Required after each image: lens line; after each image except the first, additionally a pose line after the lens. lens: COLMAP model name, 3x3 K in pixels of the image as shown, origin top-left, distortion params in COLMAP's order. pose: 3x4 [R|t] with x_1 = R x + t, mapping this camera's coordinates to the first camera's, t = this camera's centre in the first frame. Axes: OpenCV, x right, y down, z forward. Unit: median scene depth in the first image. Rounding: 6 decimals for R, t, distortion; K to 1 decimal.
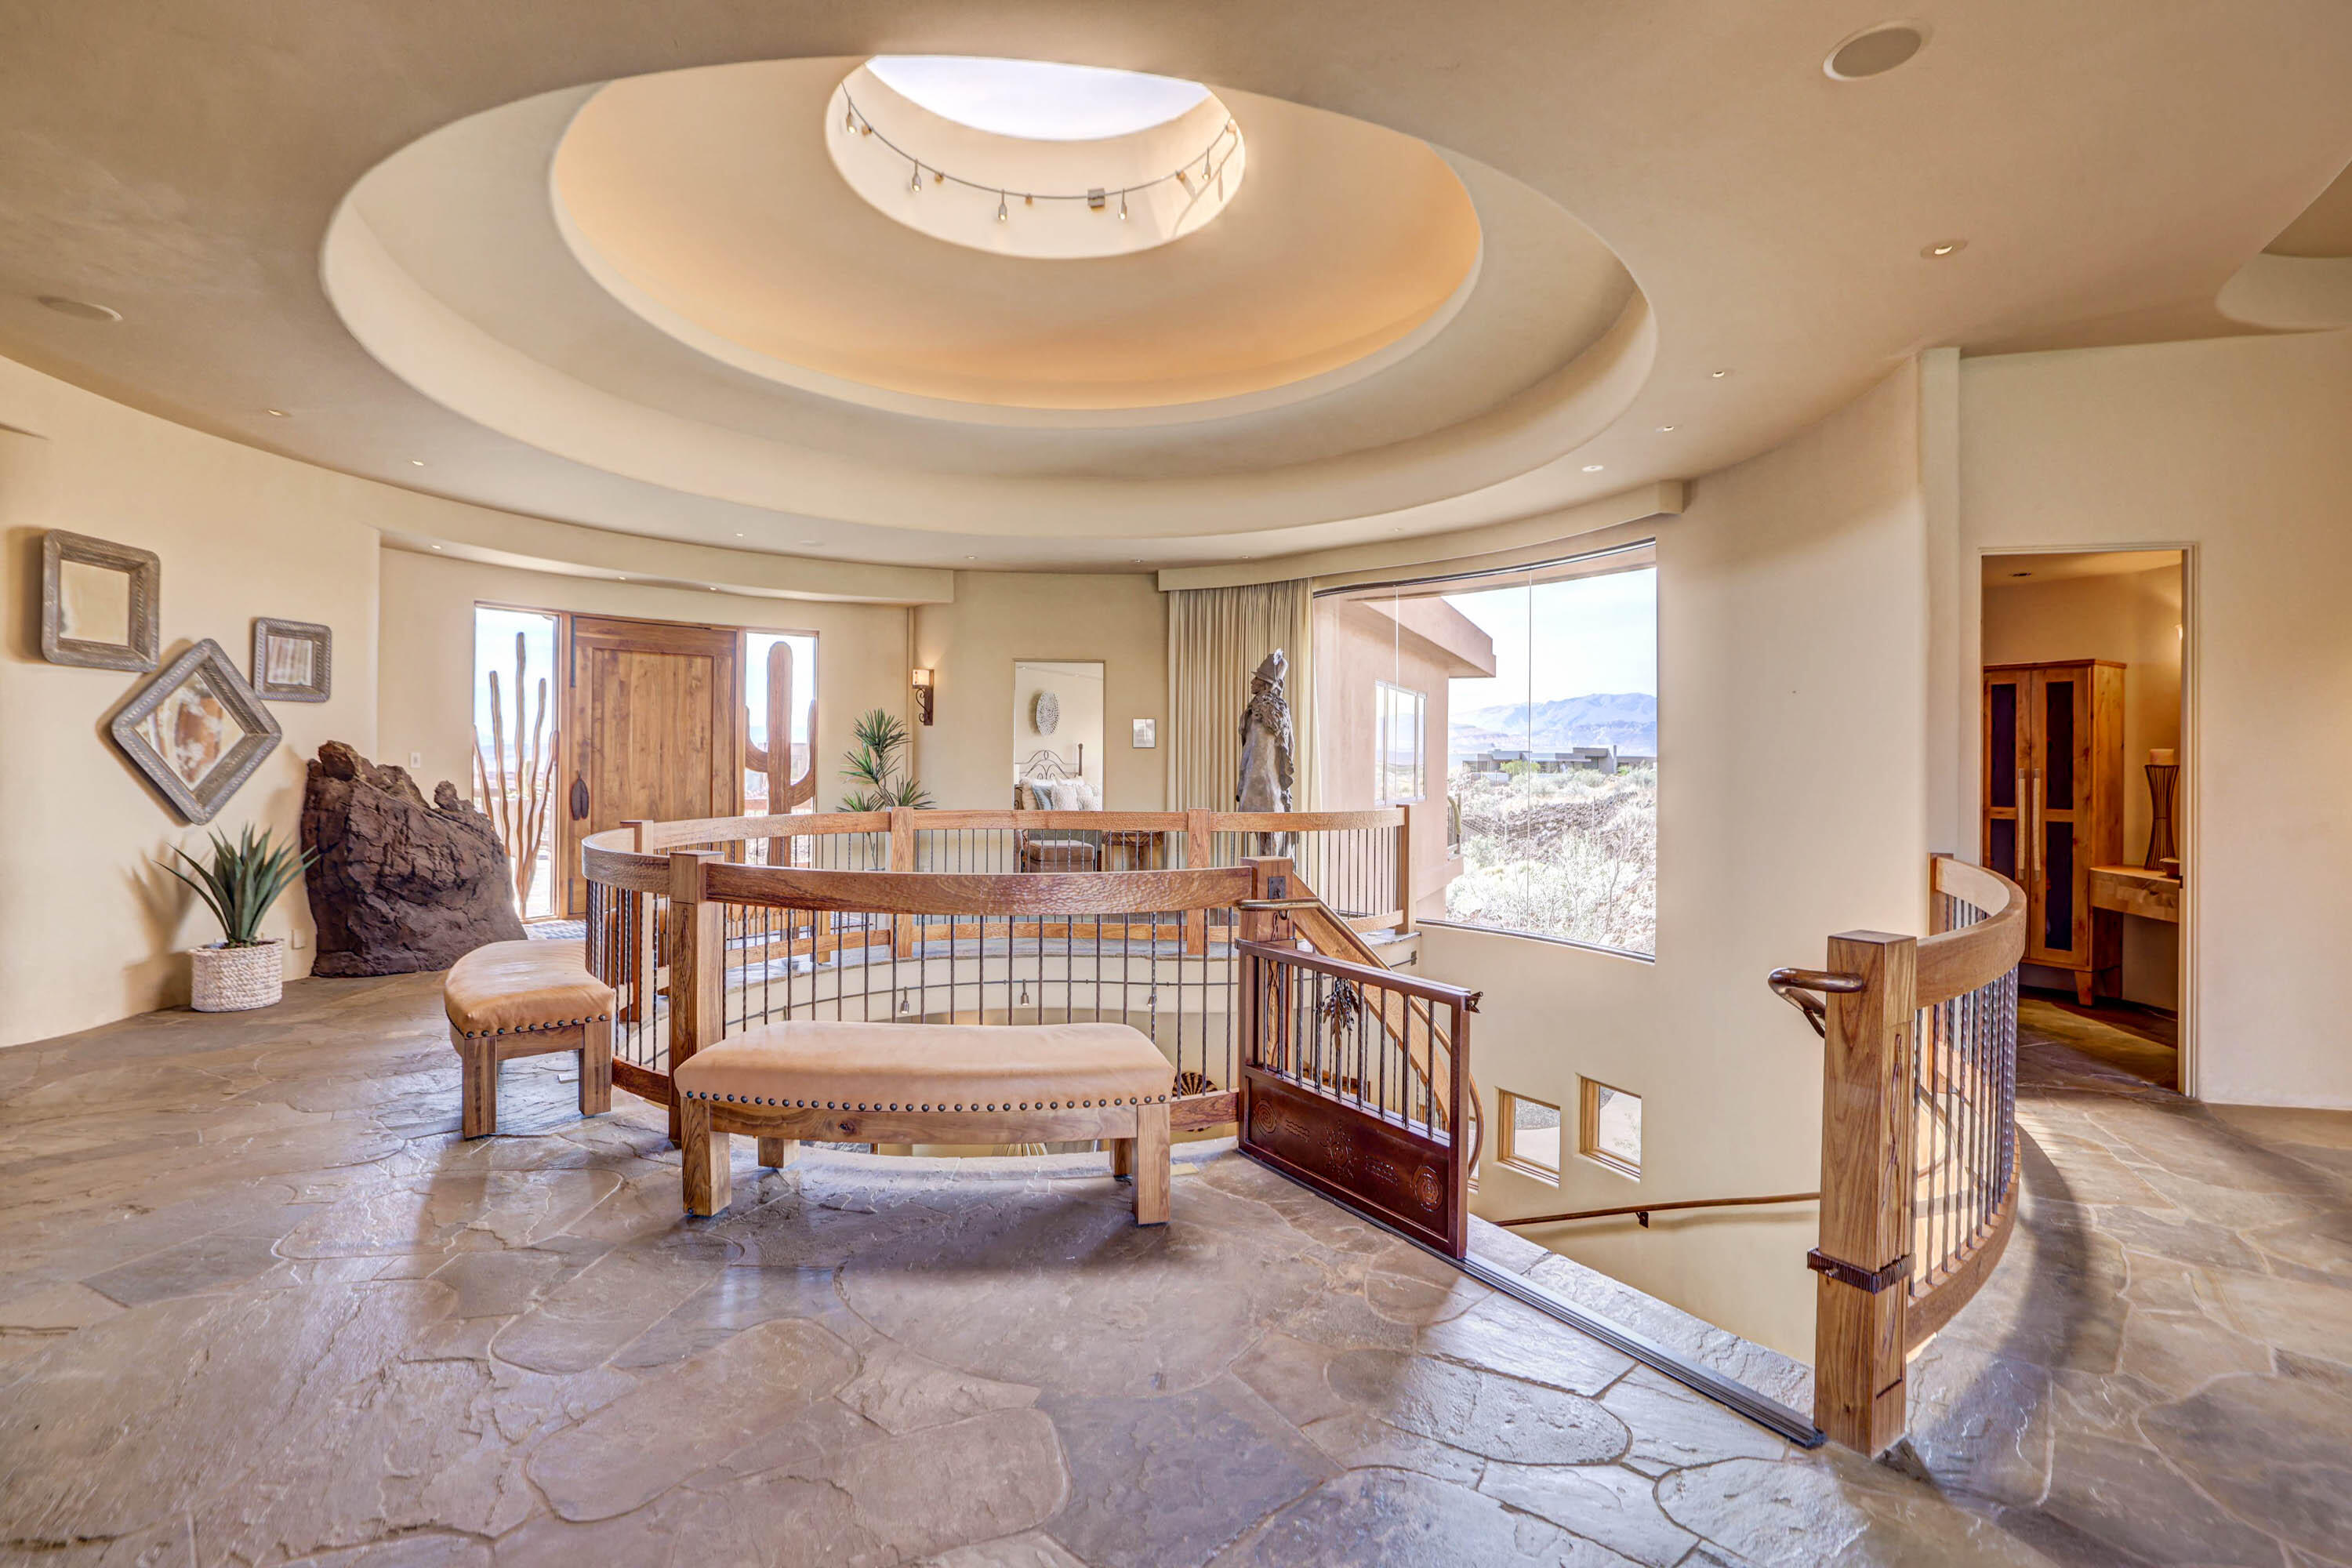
lens RADIAL K [[1069.3, 0, 1168.1], [0, 1069.3, 768.6], [0, 0, 1]] dist [-0.026474, 0.010552]
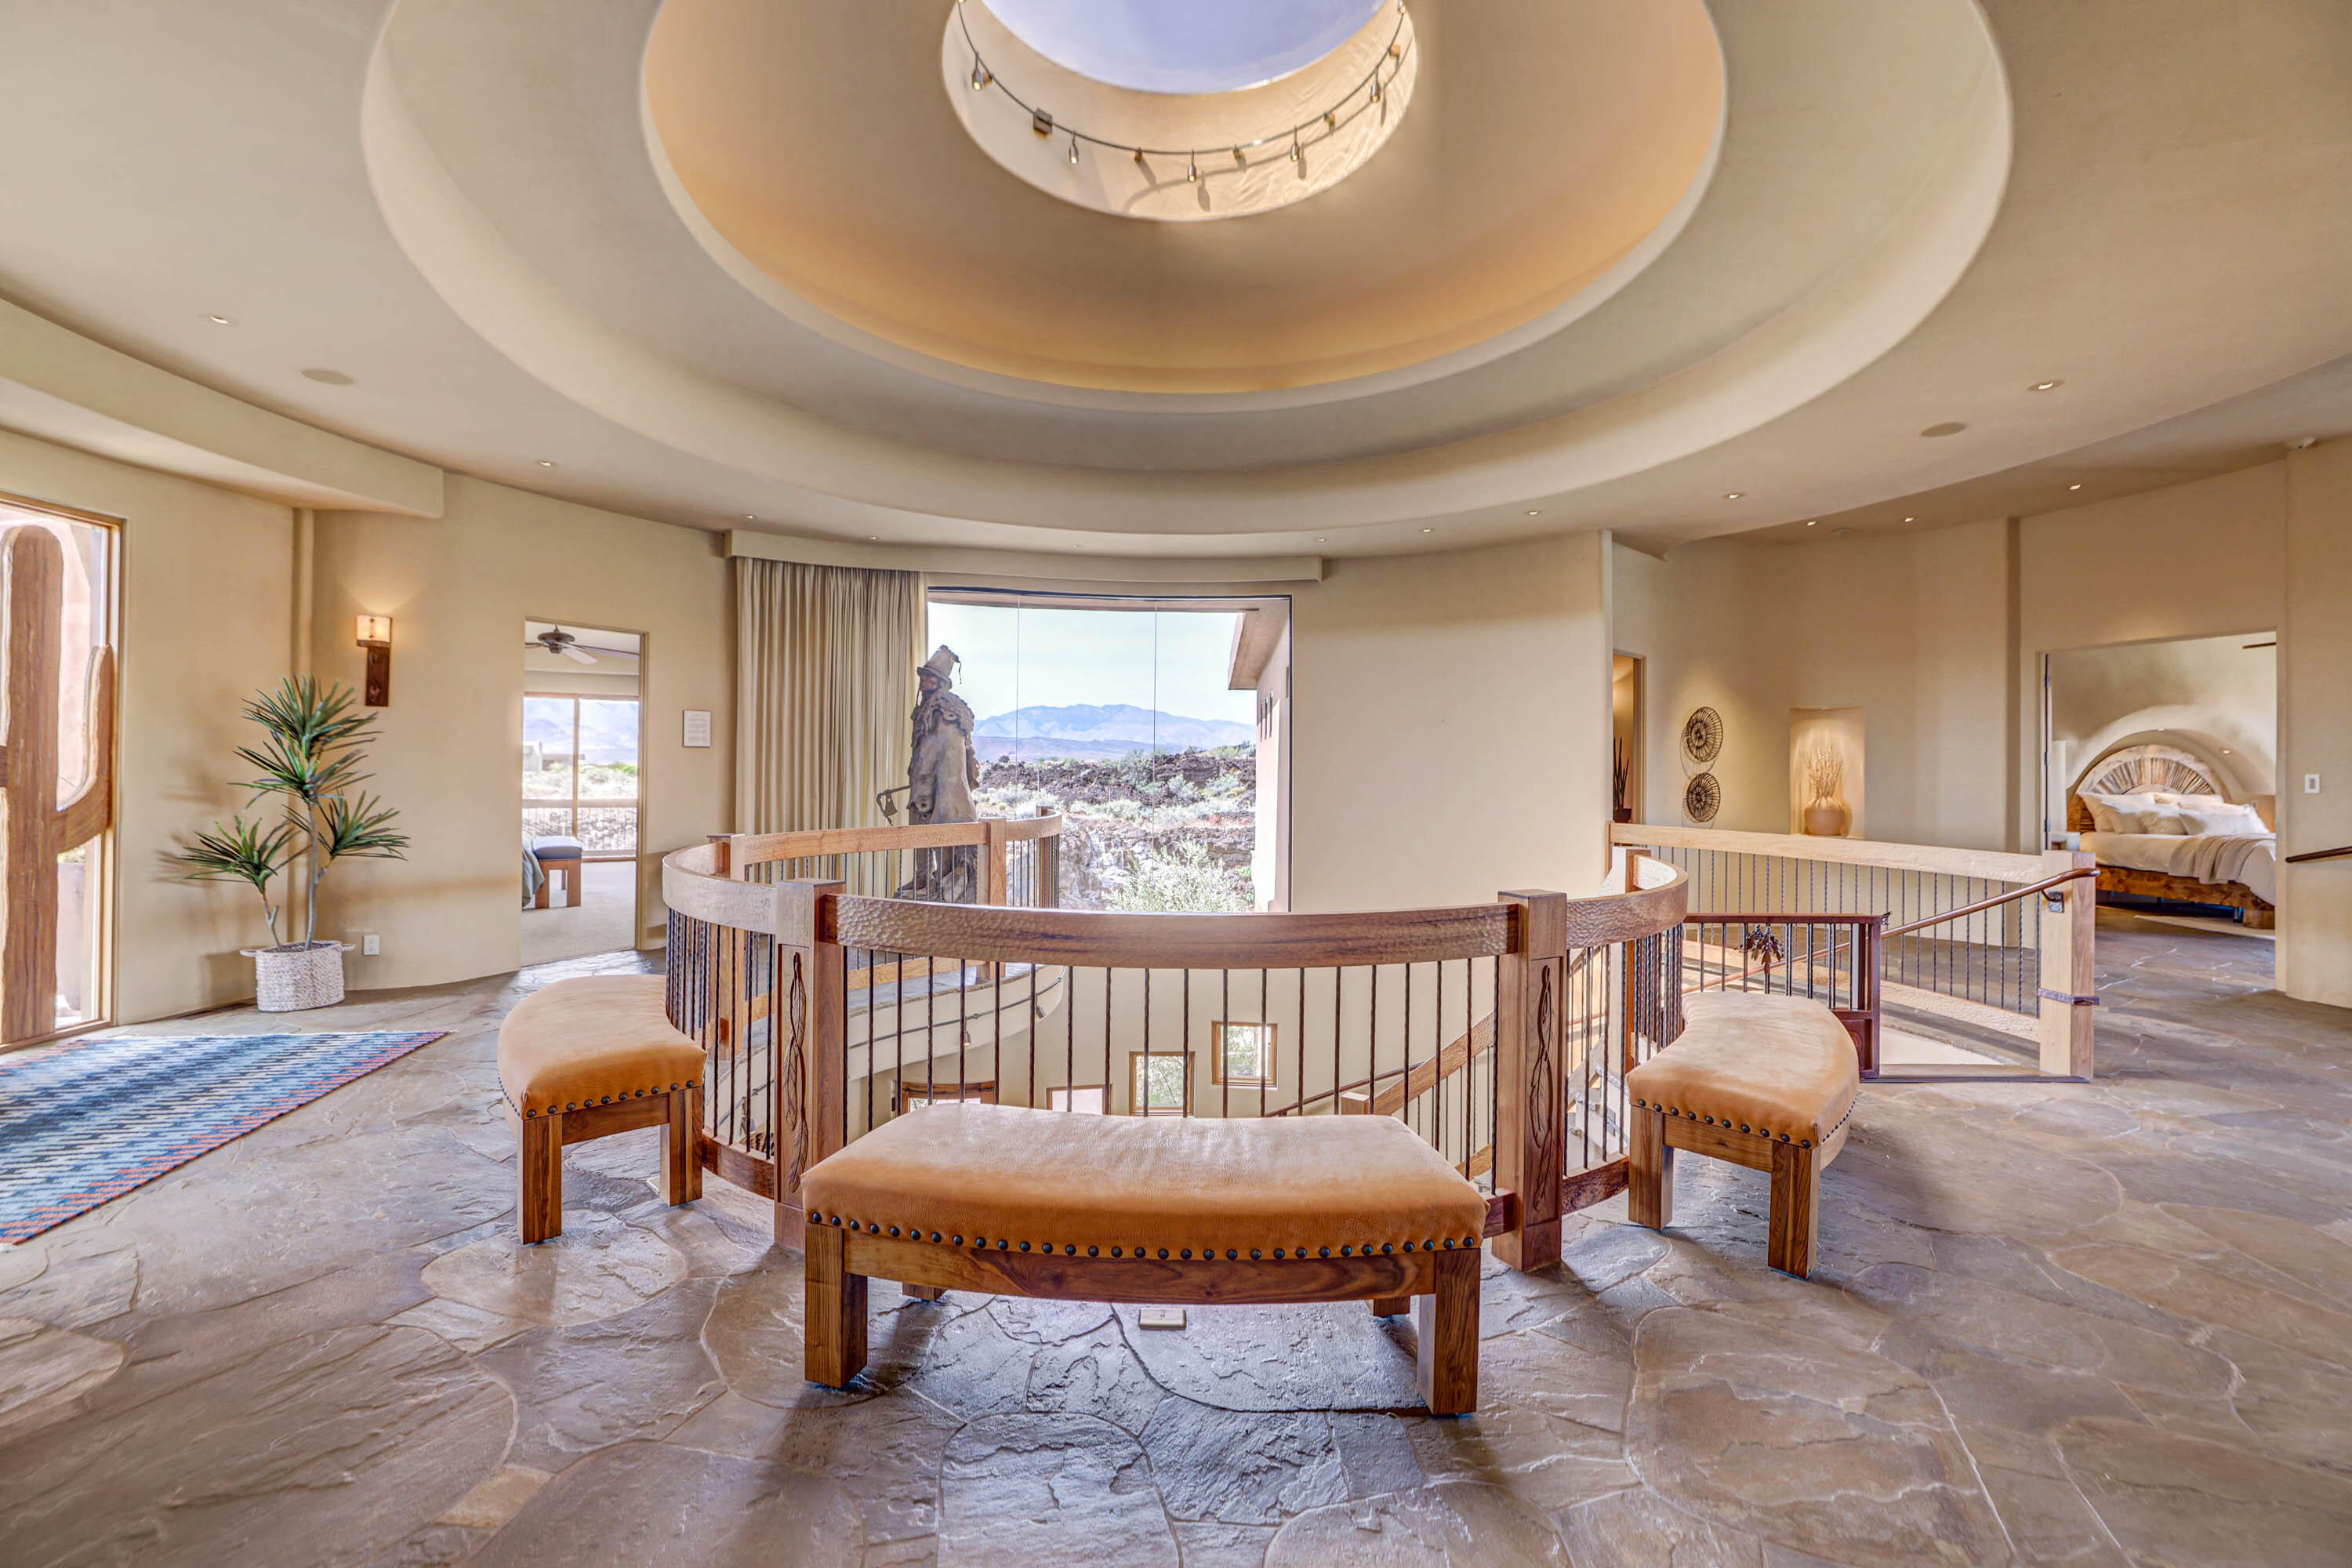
lens RADIAL K [[991.9, 0, 1150.2], [0, 991.9, 774.0], [0, 0, 1]] dist [-0.039858, 0.010091]
pose [[0.553609, -0.008543, 0.832733, -0.724759], [0.001702, 0.999957, 0.009127, -0.009189], [-0.832775, -0.003635, 0.553600, 0.504724]]
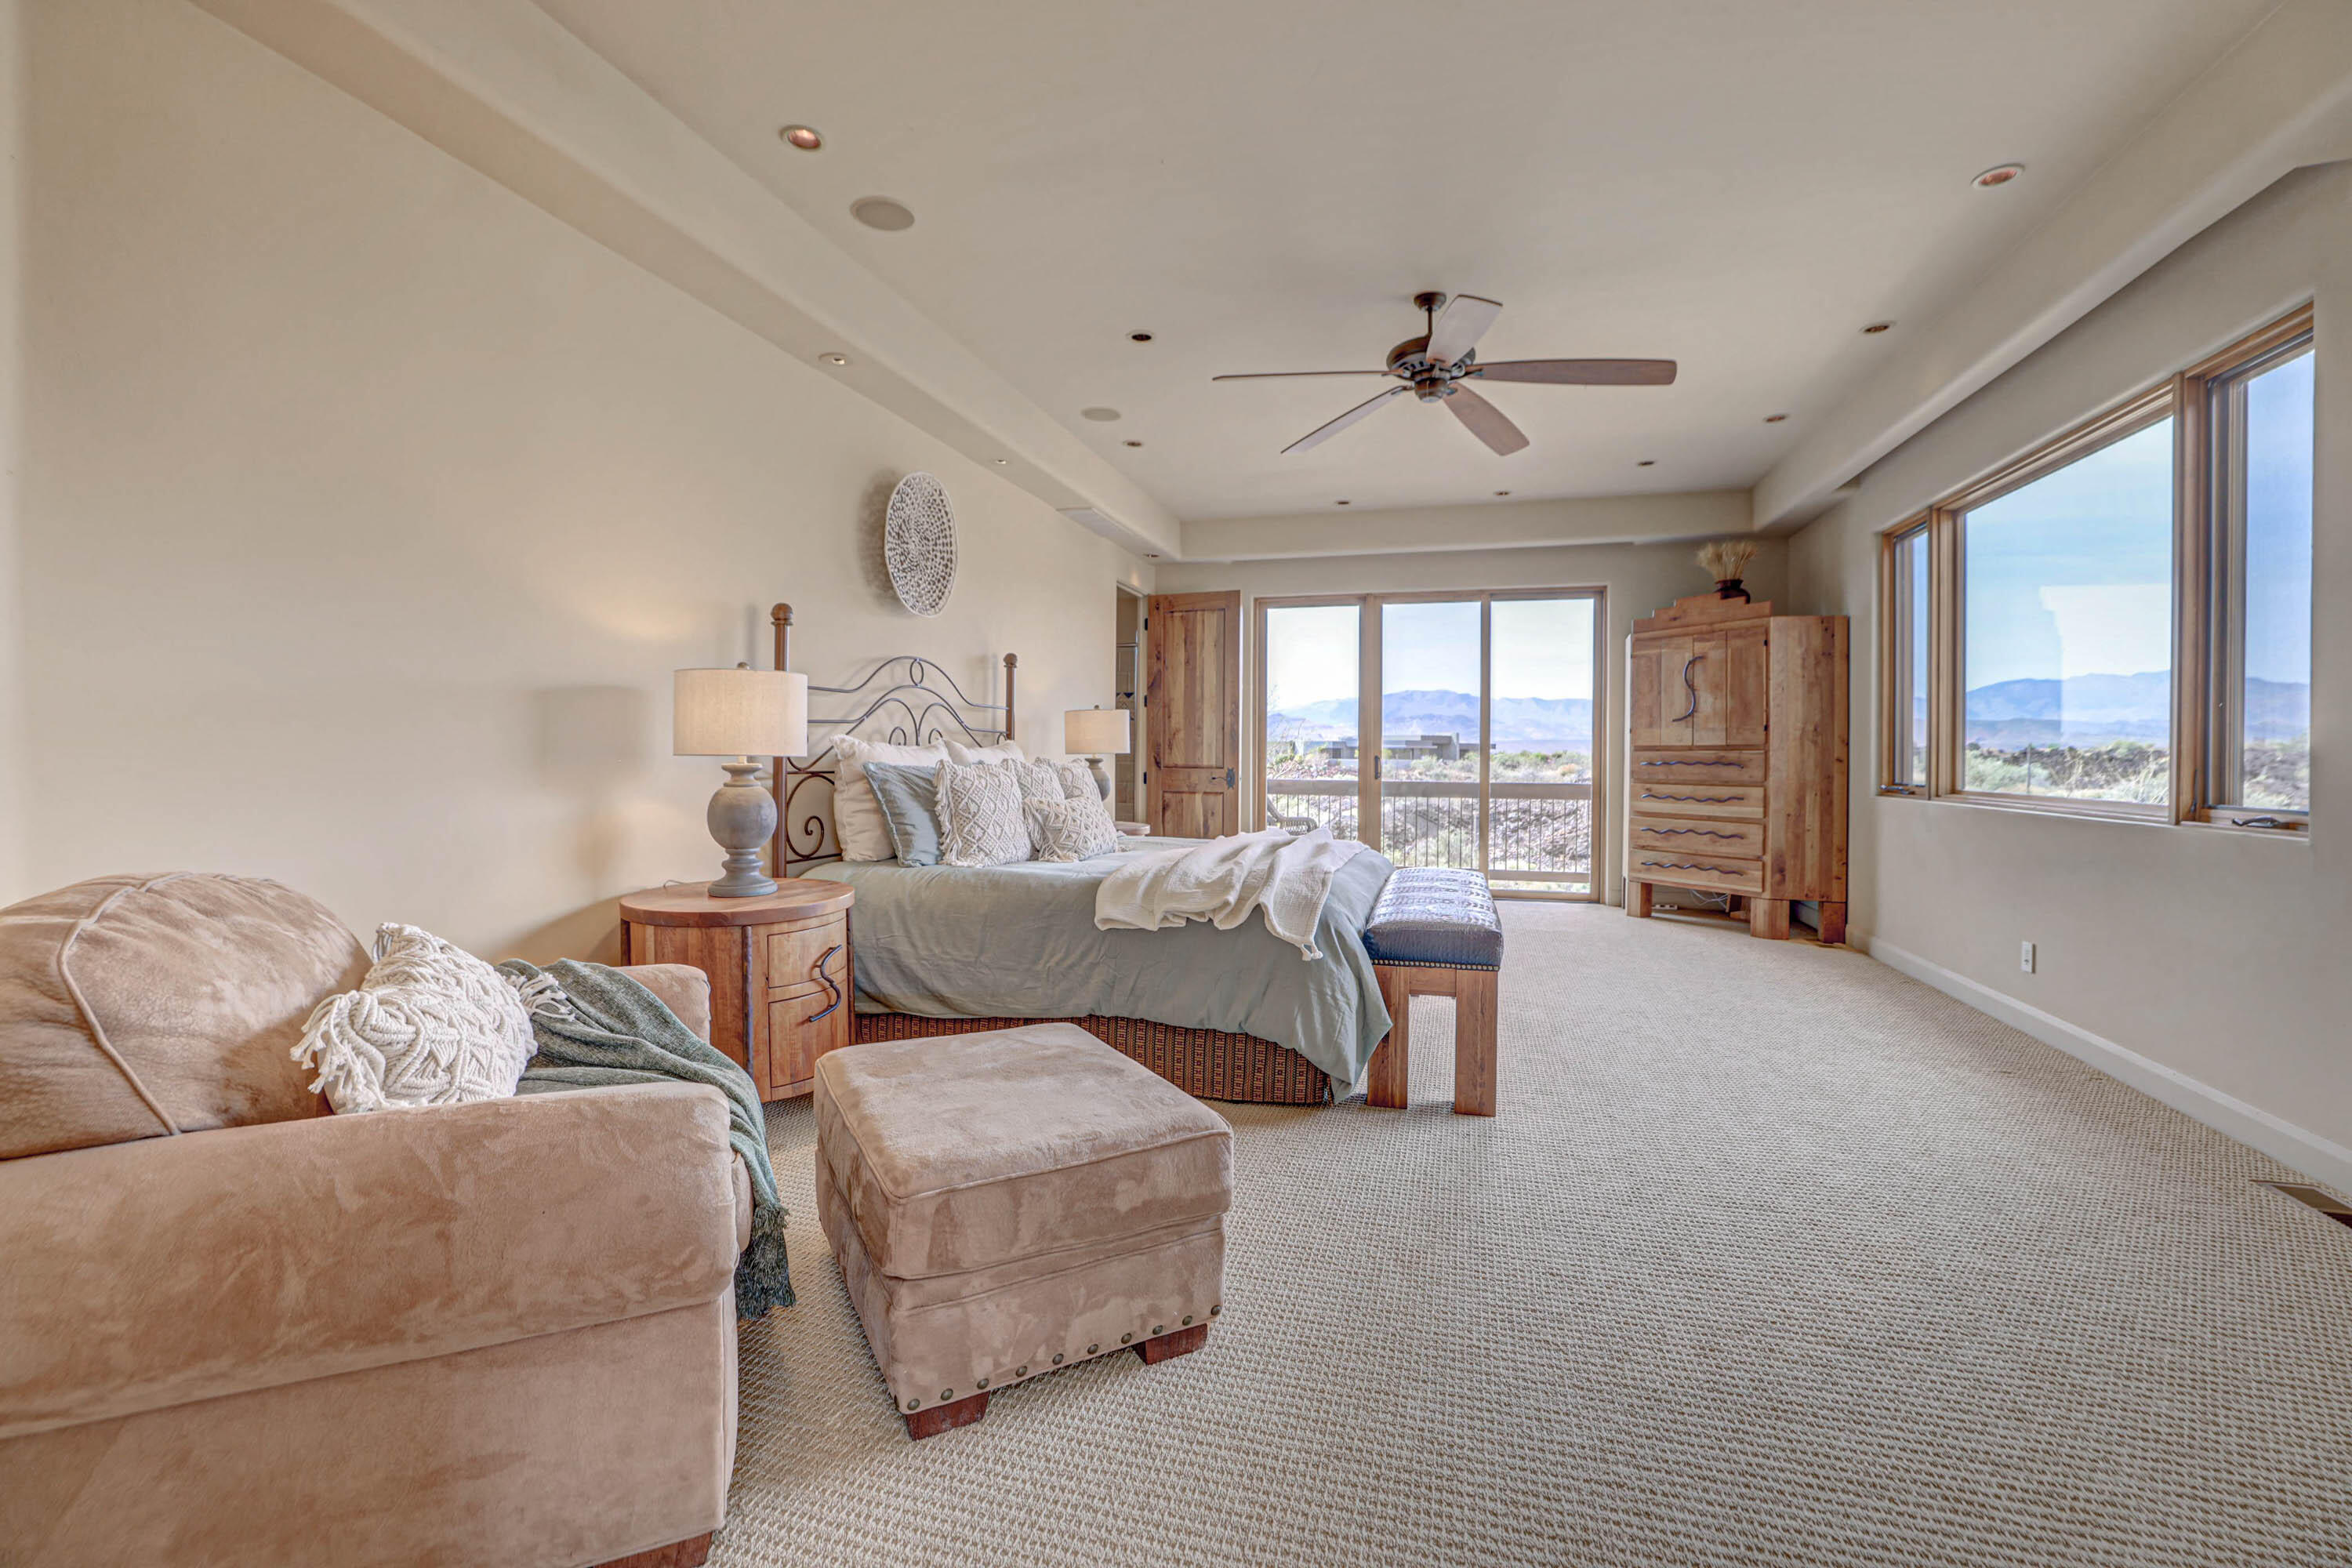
lens RADIAL K [[991.9, 0, 1162.4], [0, 991.9, 772.8], [0, 0, 1]] dist [-0.039858, 0.010091]
pose [[0.990778, -0.007594, 0.135283, -0.187638], [0.005597, 0.999870, 0.015132, 0.031122], [-0.135380, -0.014235, 0.990691, 1.605092]]
